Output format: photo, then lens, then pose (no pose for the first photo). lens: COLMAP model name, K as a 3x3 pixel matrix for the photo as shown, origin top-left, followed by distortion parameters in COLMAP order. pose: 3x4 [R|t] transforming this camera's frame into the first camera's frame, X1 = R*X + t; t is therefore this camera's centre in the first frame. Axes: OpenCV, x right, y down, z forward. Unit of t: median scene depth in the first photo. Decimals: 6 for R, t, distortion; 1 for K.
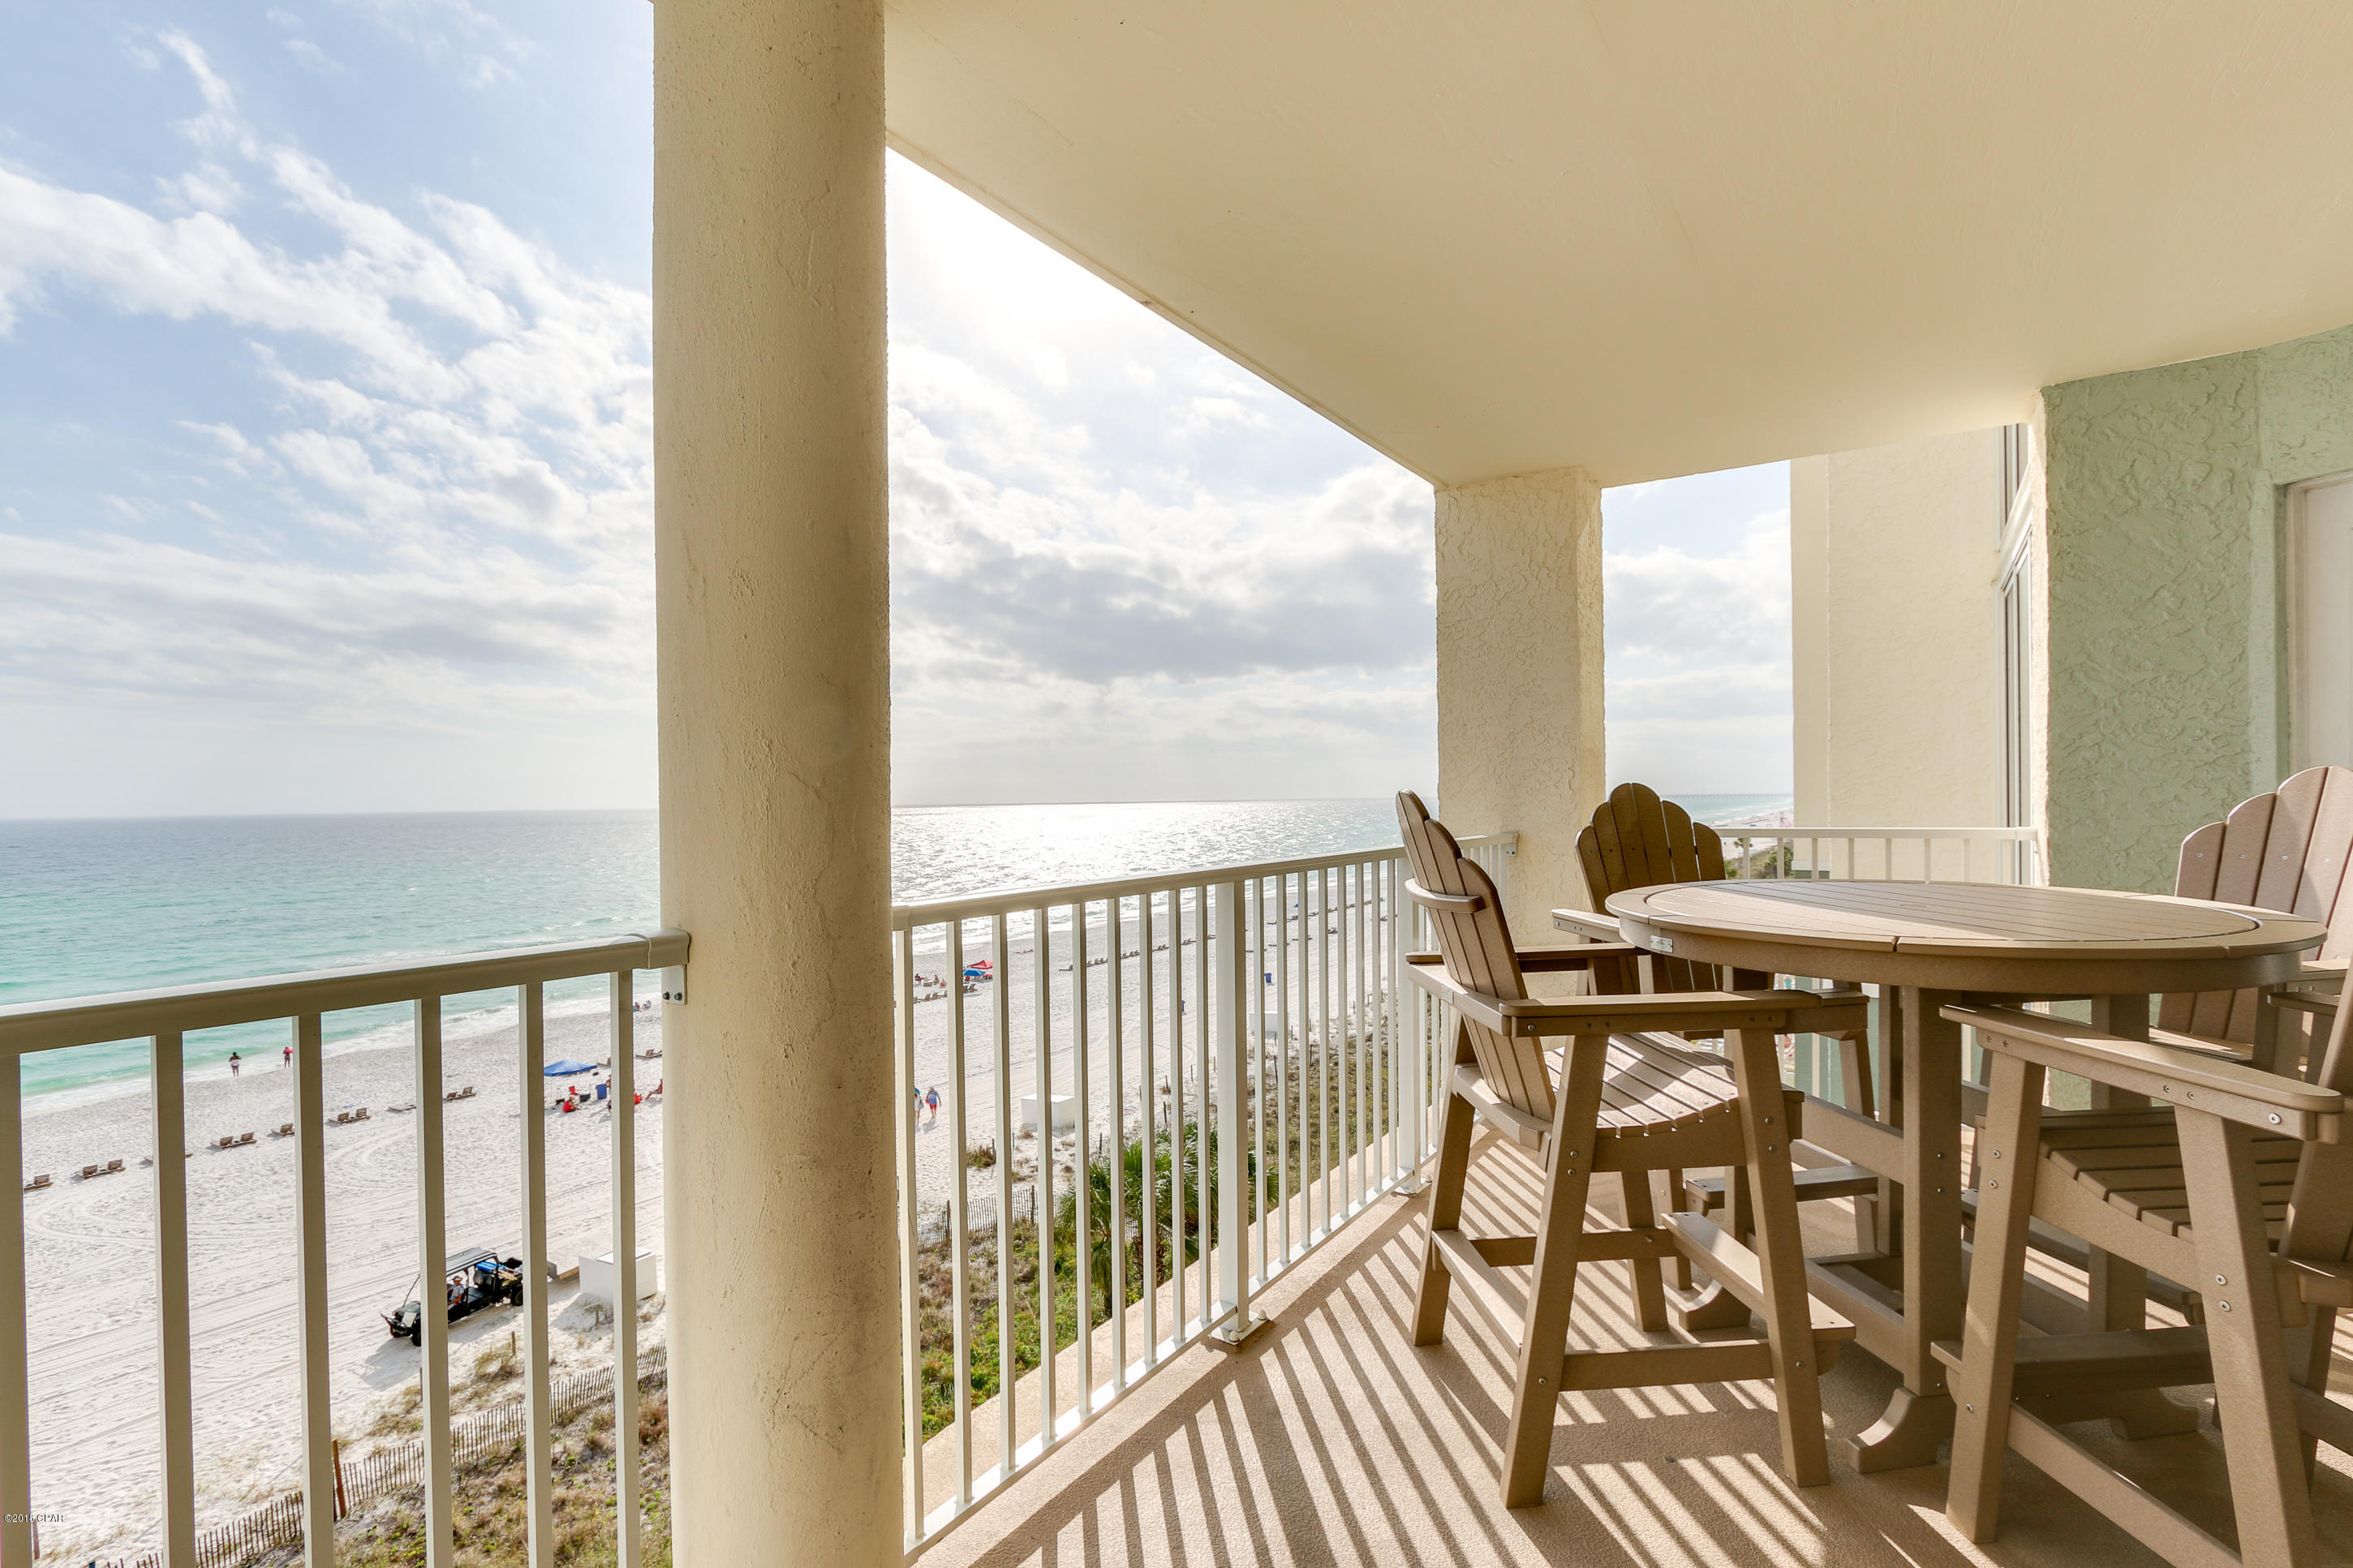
lens RADIAL K [[1098.9, 0, 1168.8], [0, 1098.9, 754.5], [0, 0, 1]] dist [-0.019114, 0.001769]
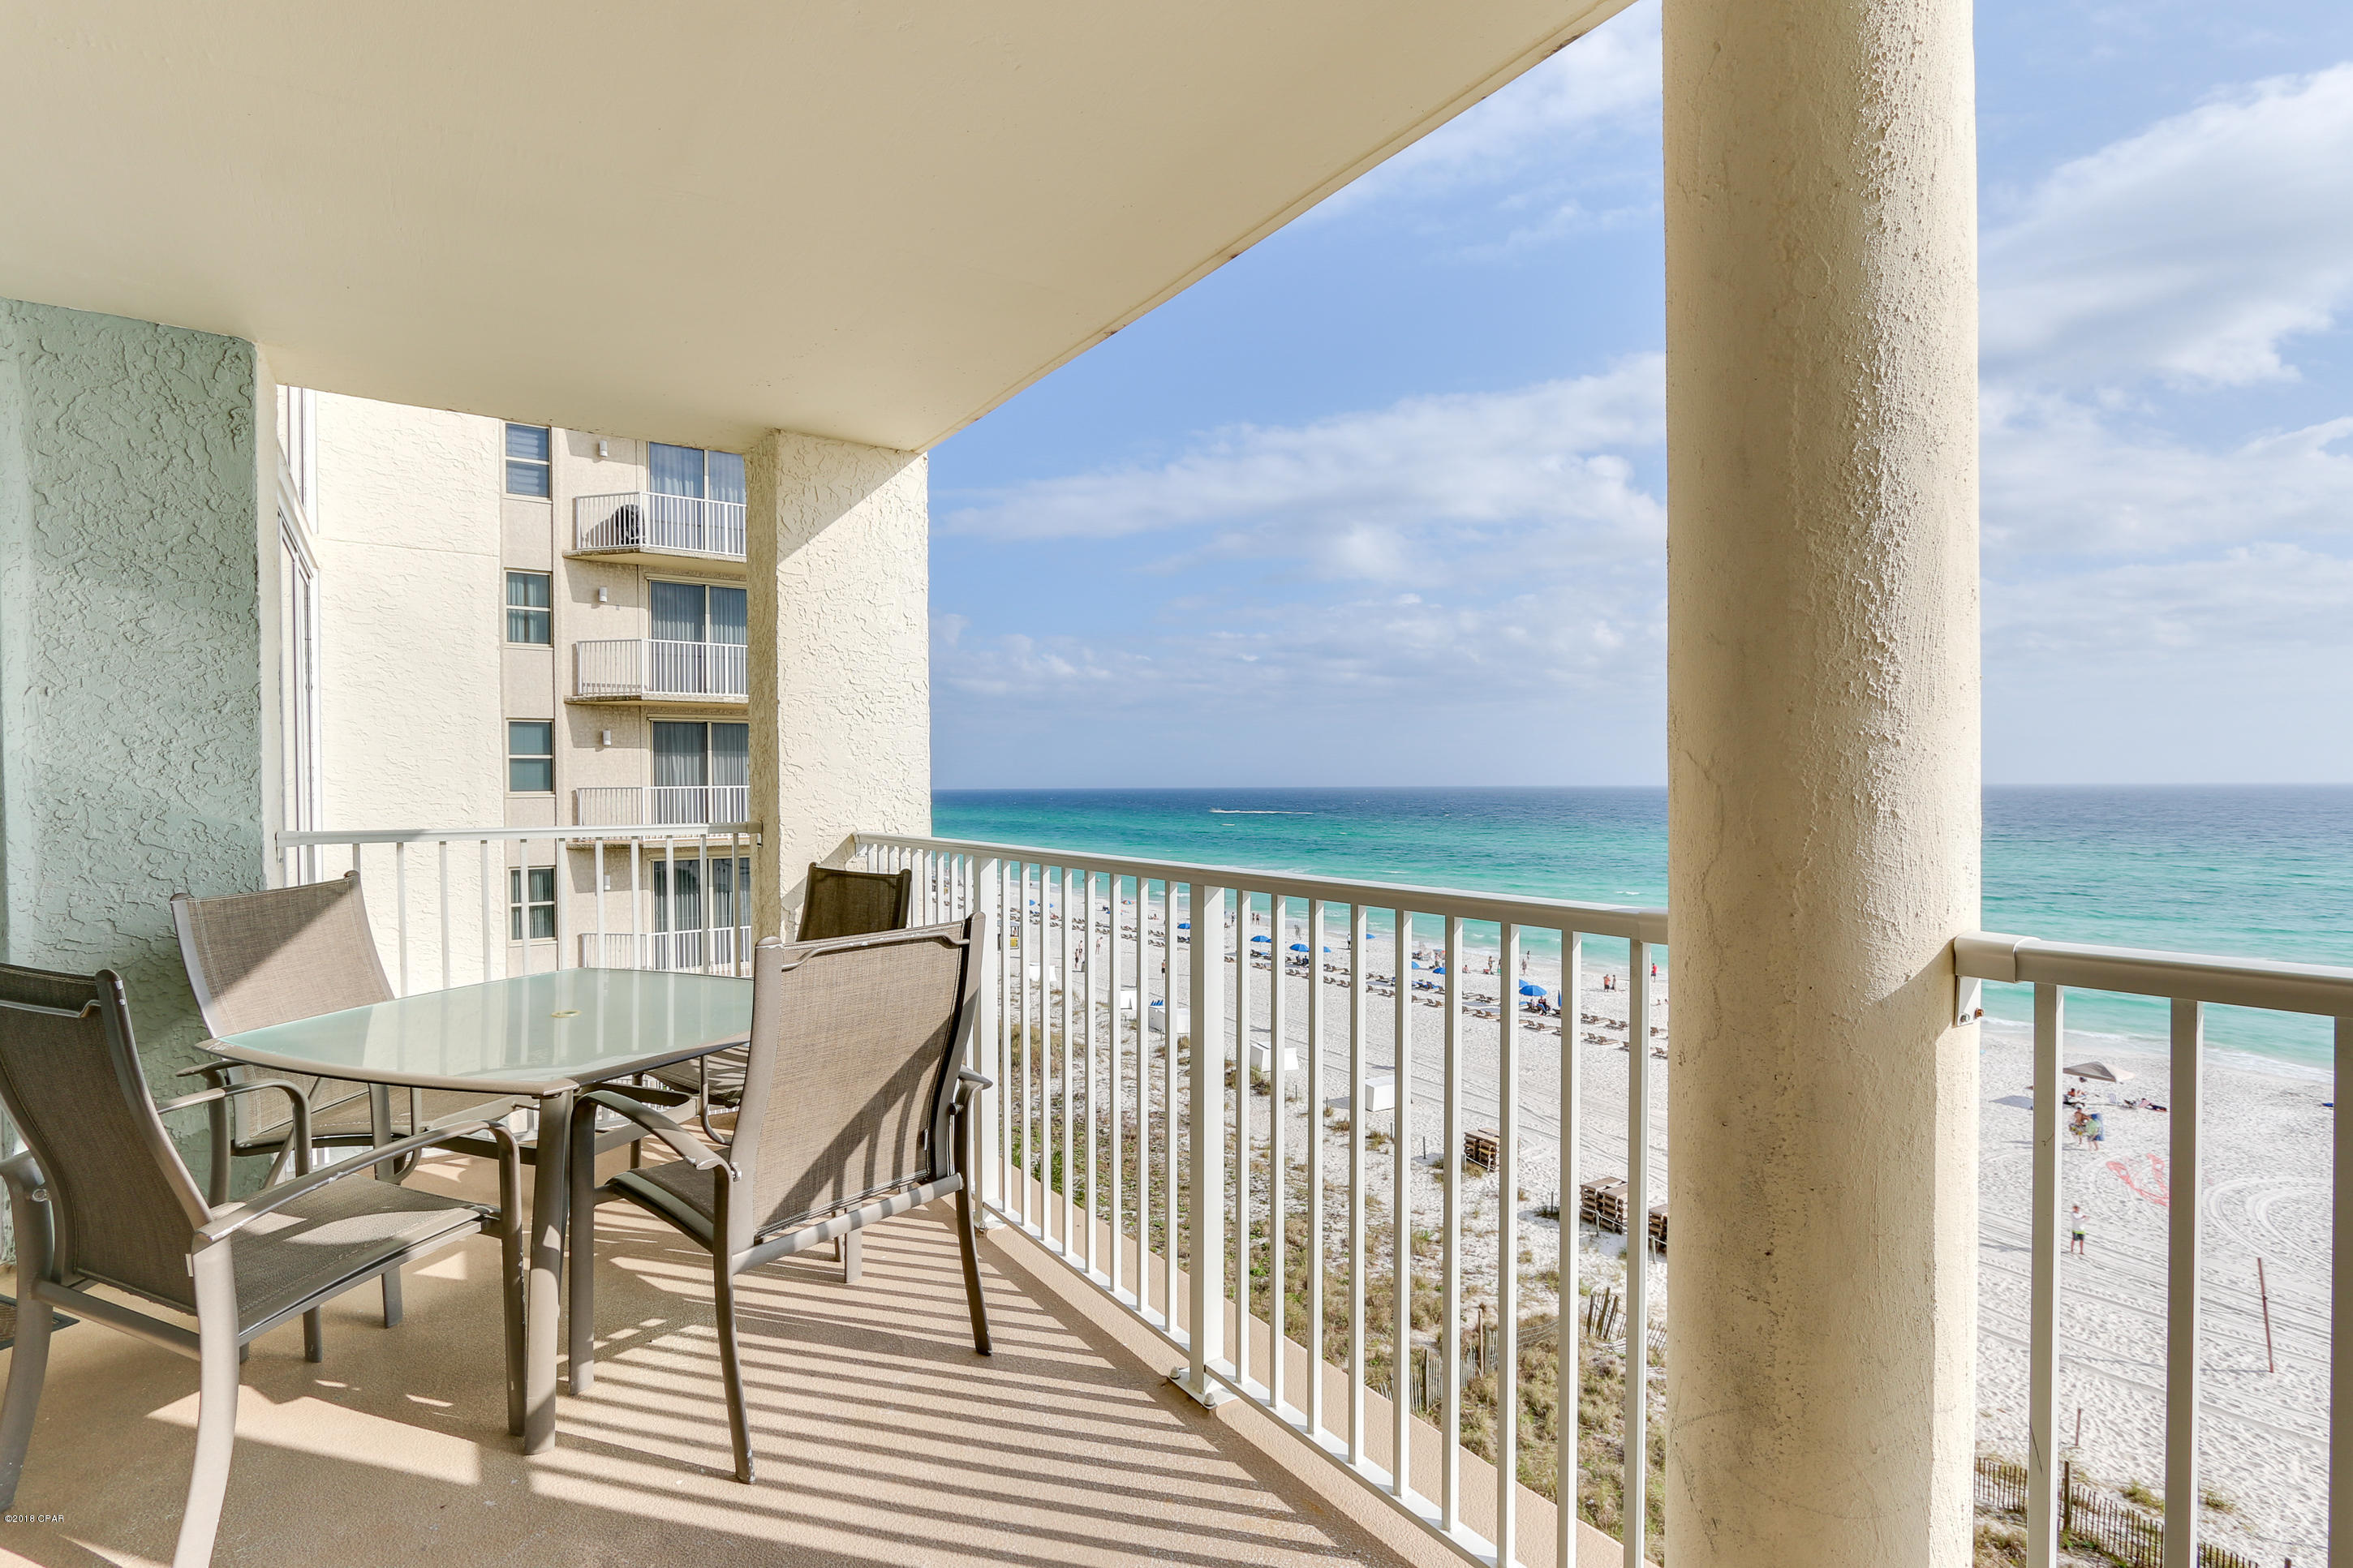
lens RADIAL K [[1098.9, 0, 1168.8], [0, 1098.9, 754.5], [0, 0, 1]] dist [-0.019114, 0.001769]
pose [[-0.332216, 0.003103, -0.943198, 0.625418], [0.038945, 0.999187, -0.010430, 0.012785], [0.942399, -0.040198, -0.332067, 0.883902]]
